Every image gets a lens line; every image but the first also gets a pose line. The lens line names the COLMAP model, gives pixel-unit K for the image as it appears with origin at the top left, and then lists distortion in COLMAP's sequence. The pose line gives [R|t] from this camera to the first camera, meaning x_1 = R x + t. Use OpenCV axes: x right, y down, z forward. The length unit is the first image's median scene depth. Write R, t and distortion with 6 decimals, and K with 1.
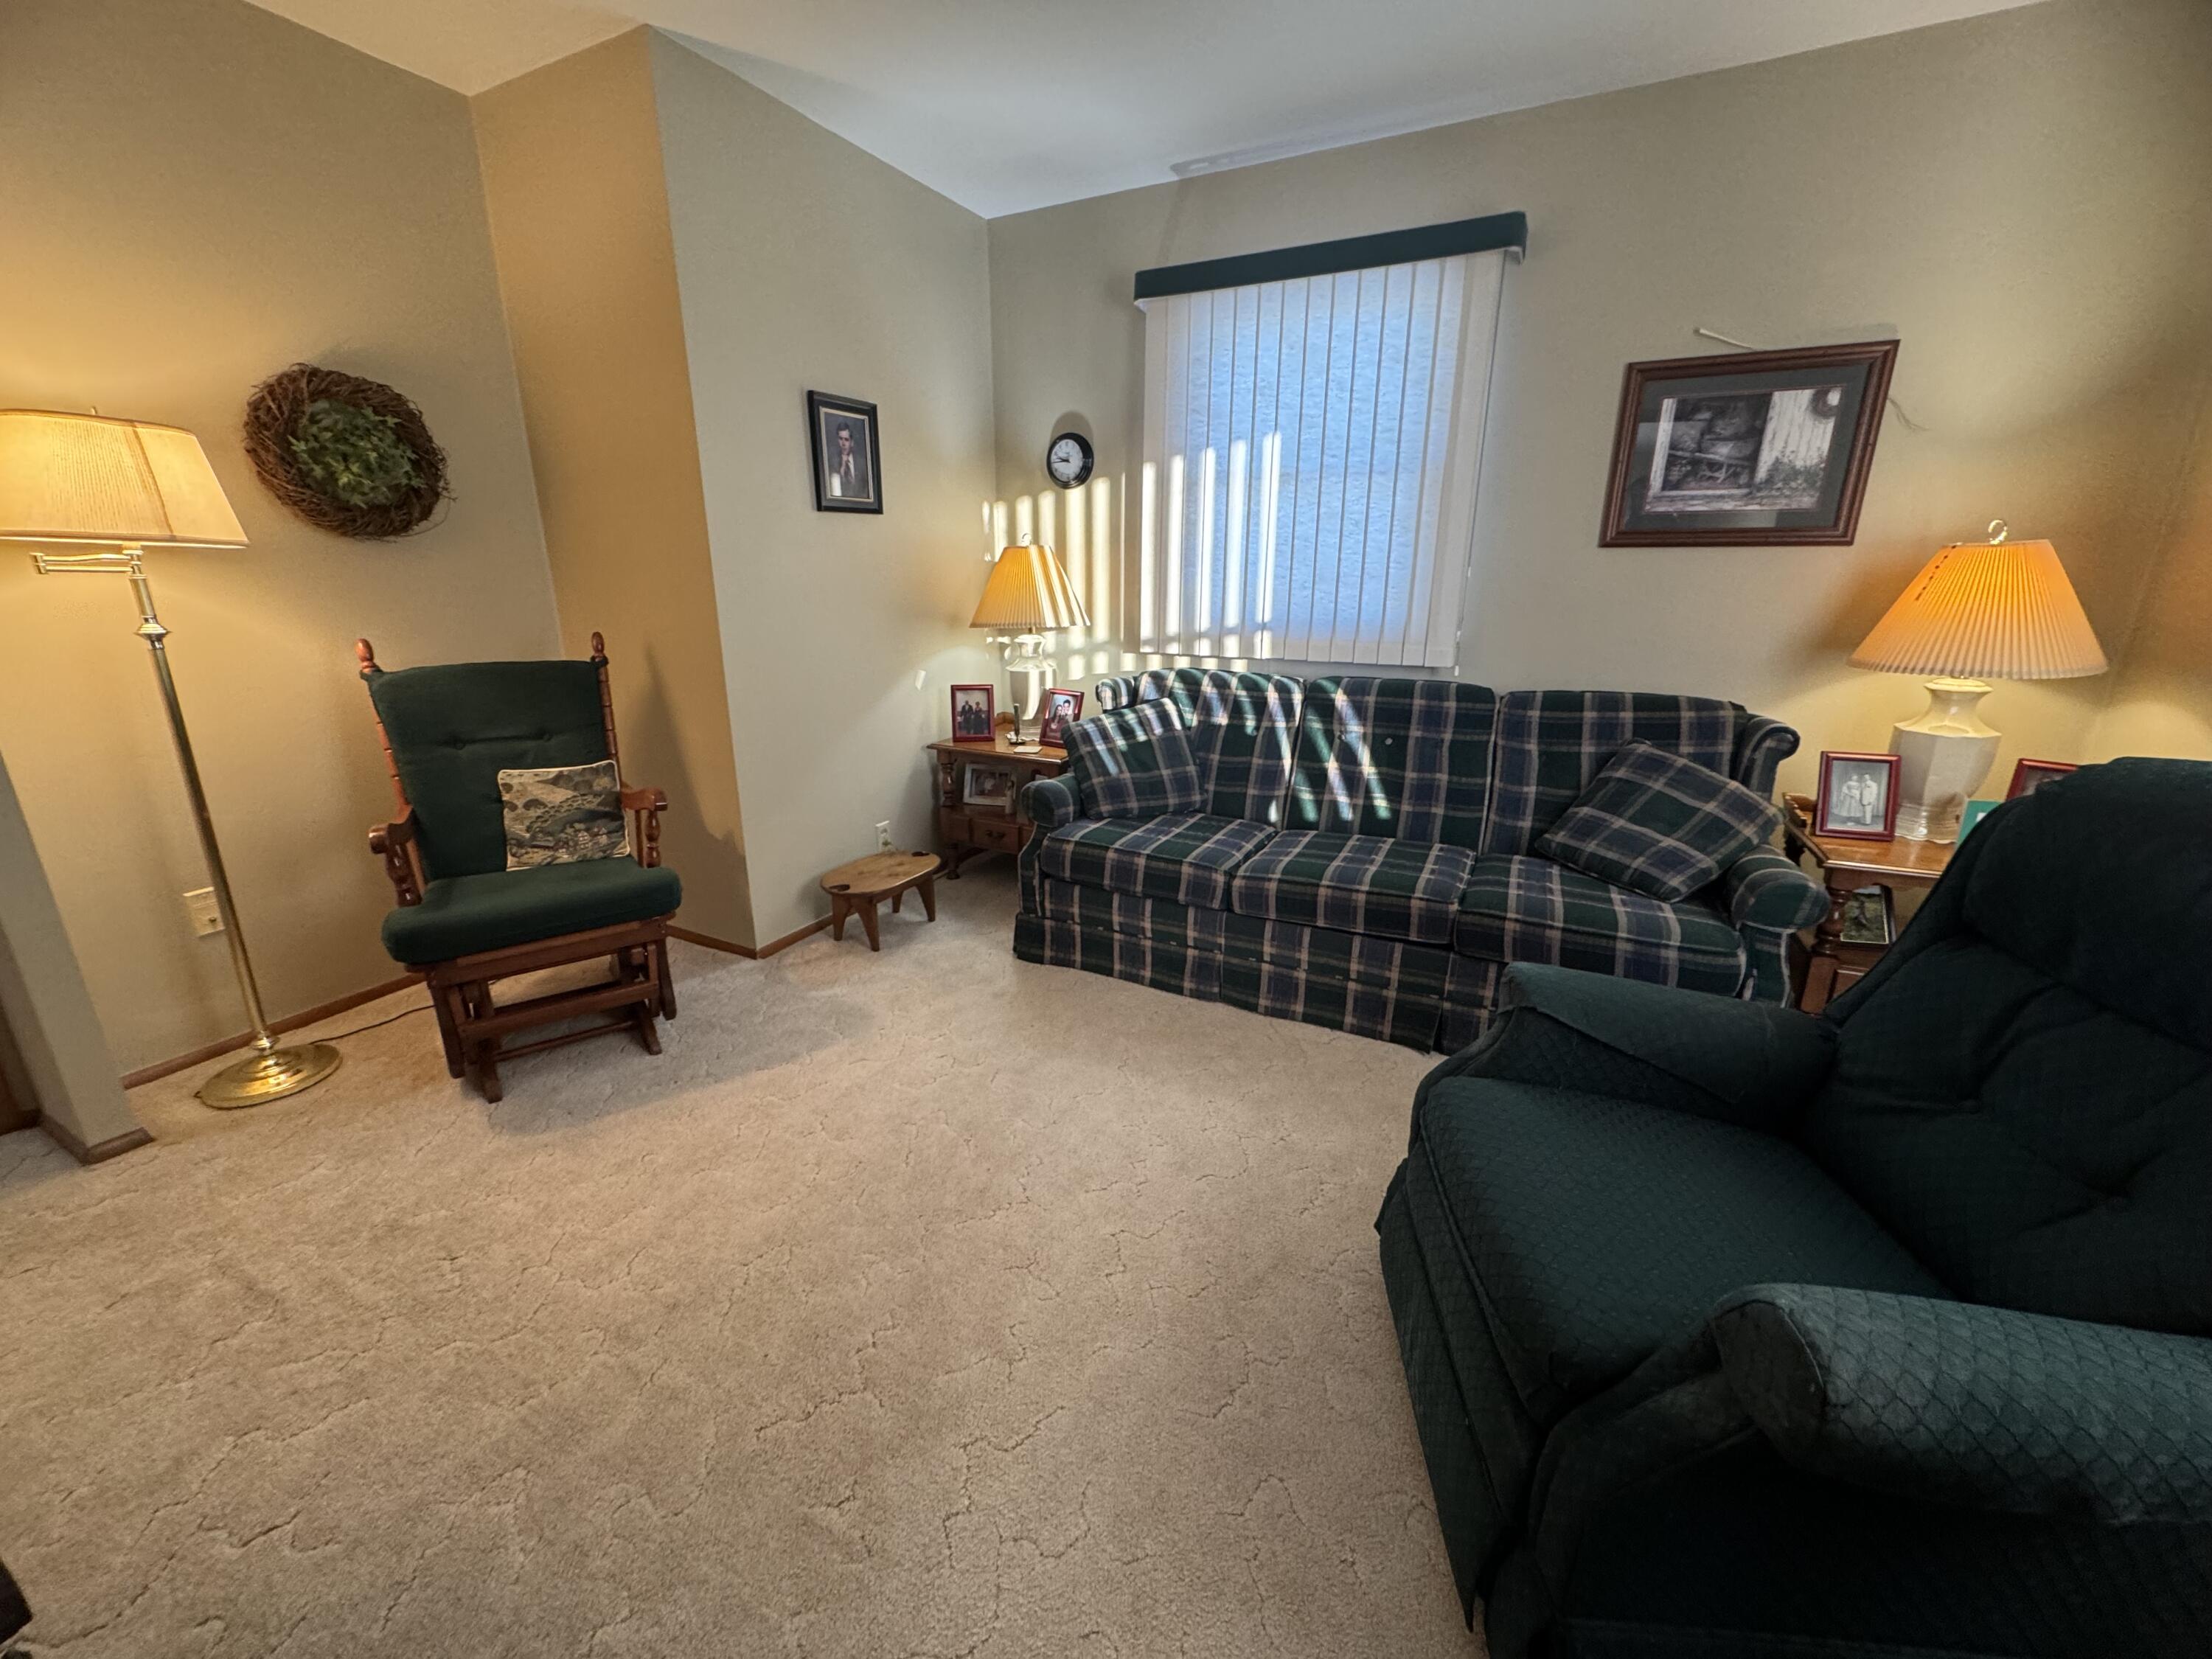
lens RADIAL K [[881.6, 0, 1104.5], [0, 881.6, 824.5], [0, 0, 1]] dist [-0.000759, -0.000227]
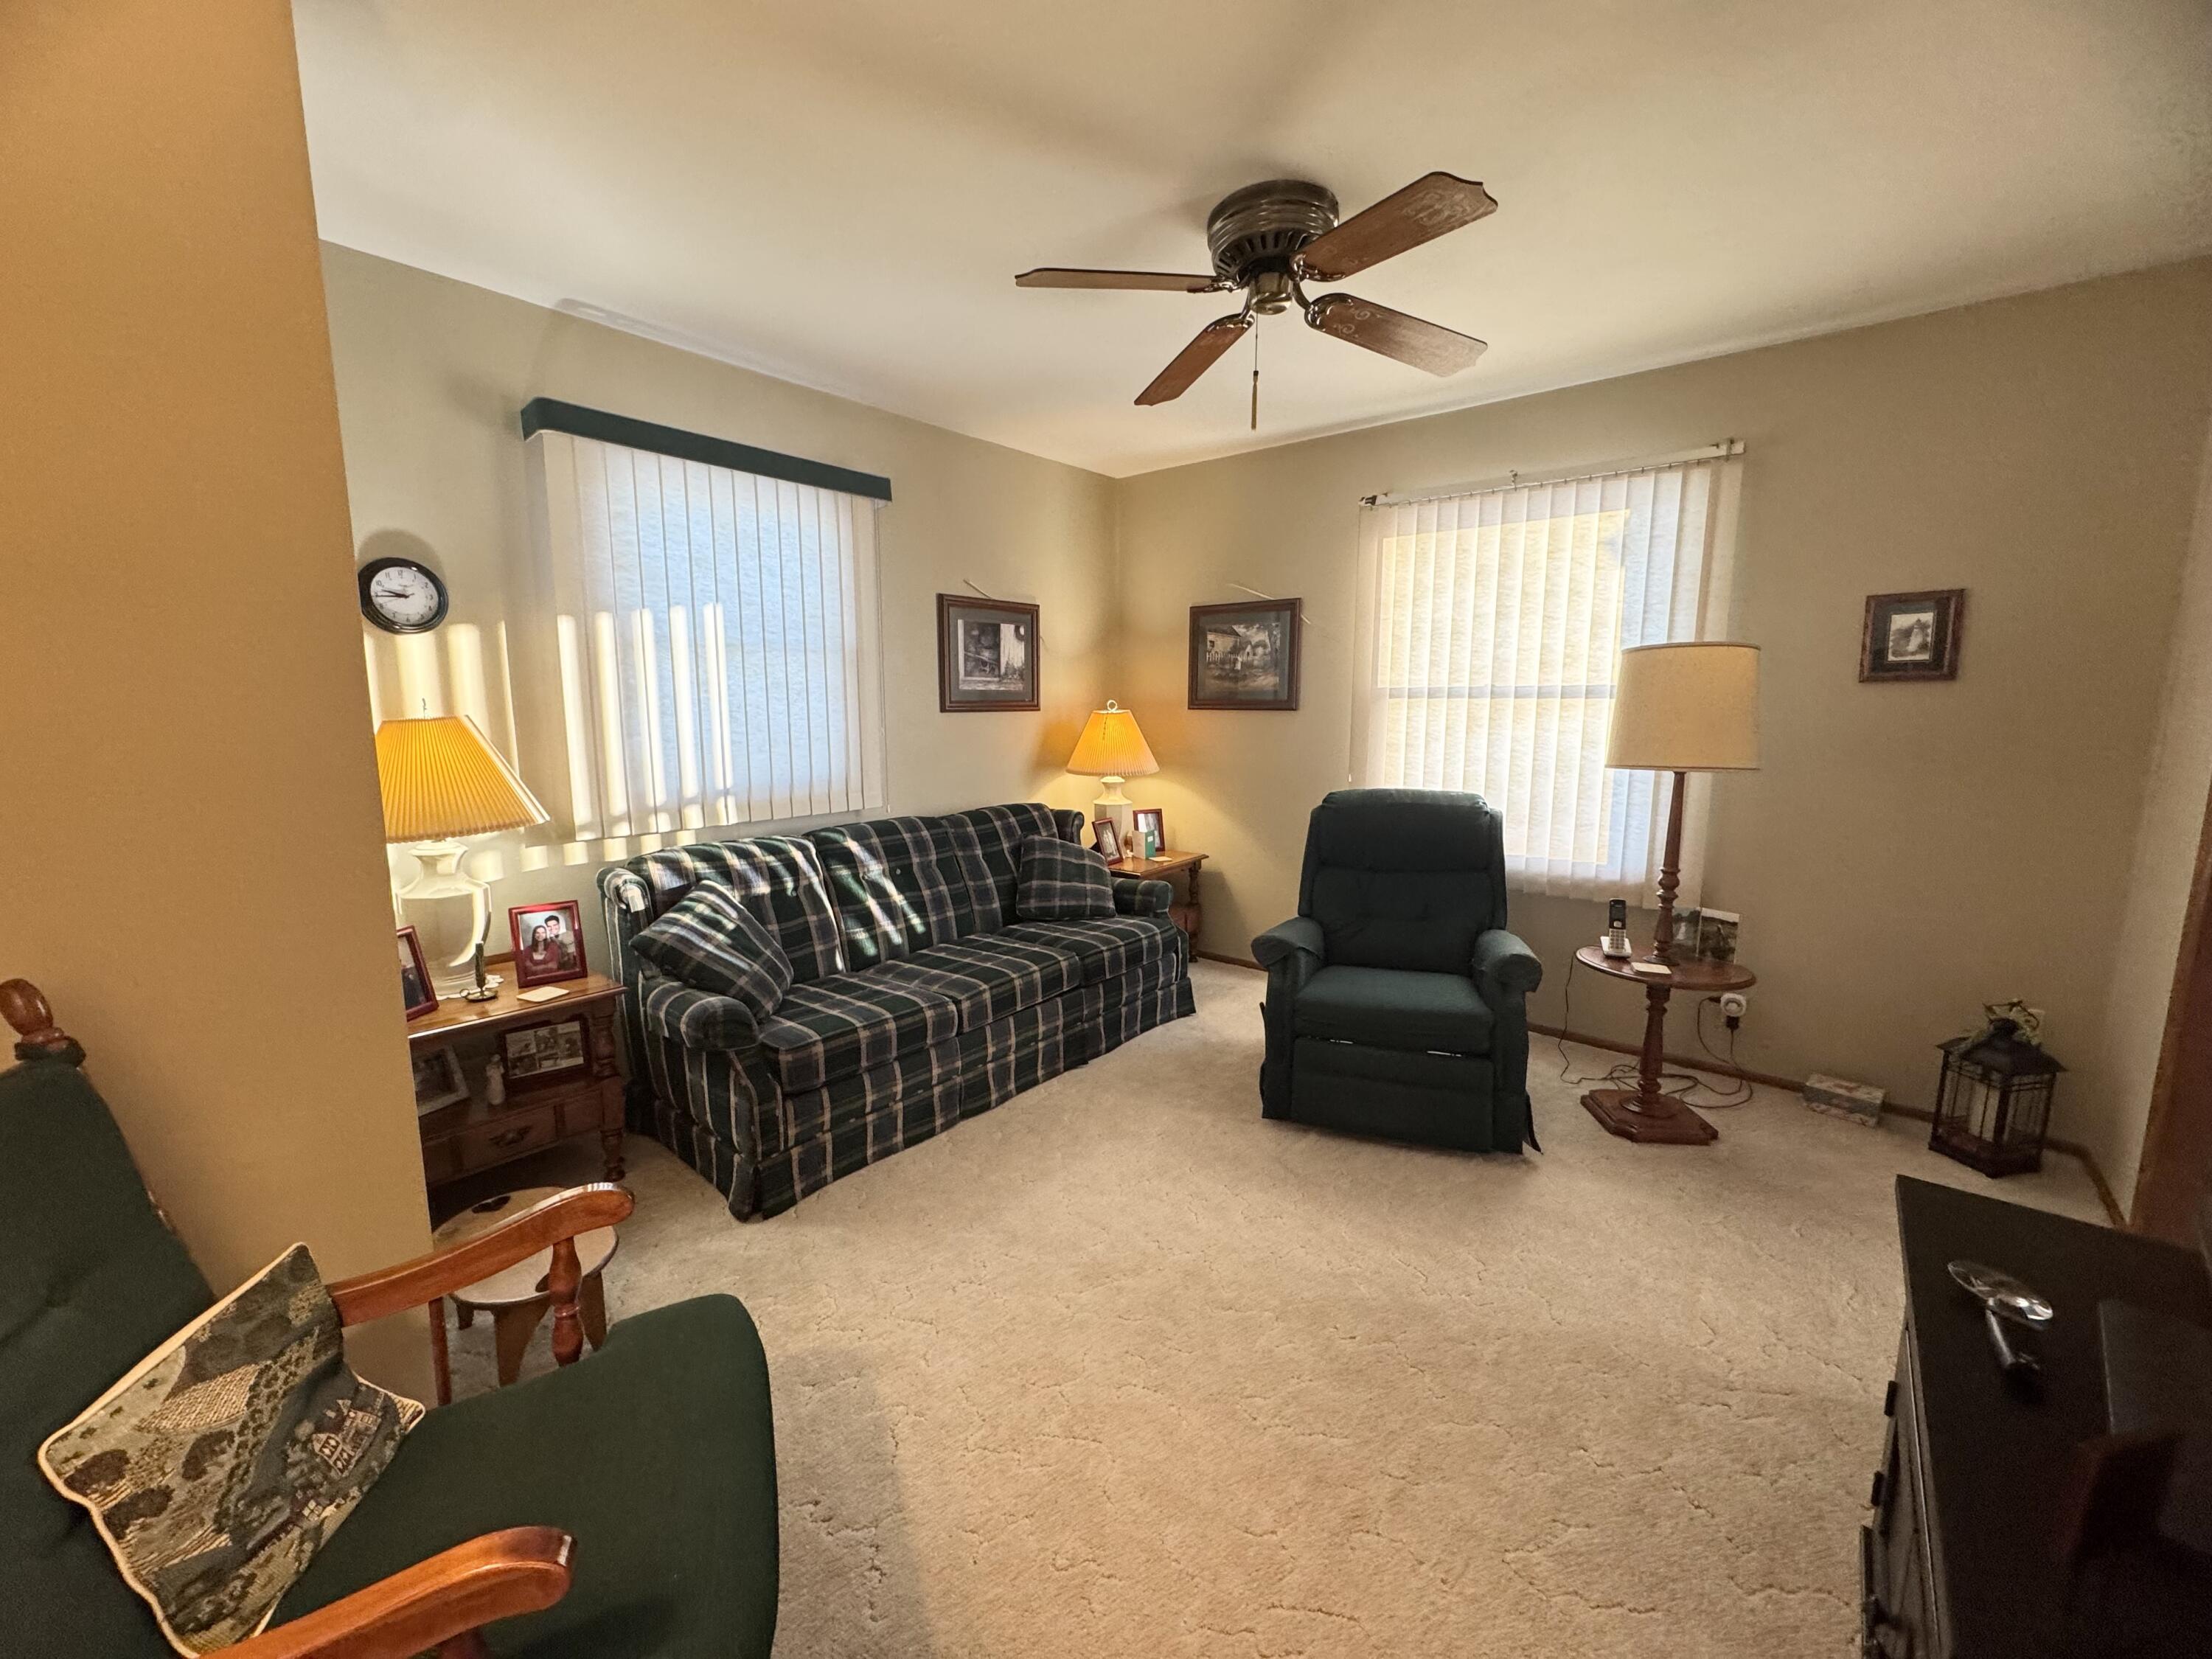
lens RADIAL K [[881.6, 0, 1104.5], [0, 881.6, 824.5], [0, 0, 1]] dist [-0.000759, -0.000227]
pose [[0.212815, -0.138427, 0.967237, -0.766745], [0.277110, 0.957819, 0.076108, -0.169402], [-0.936974, 0.251834, 0.242197, 0.434442]]
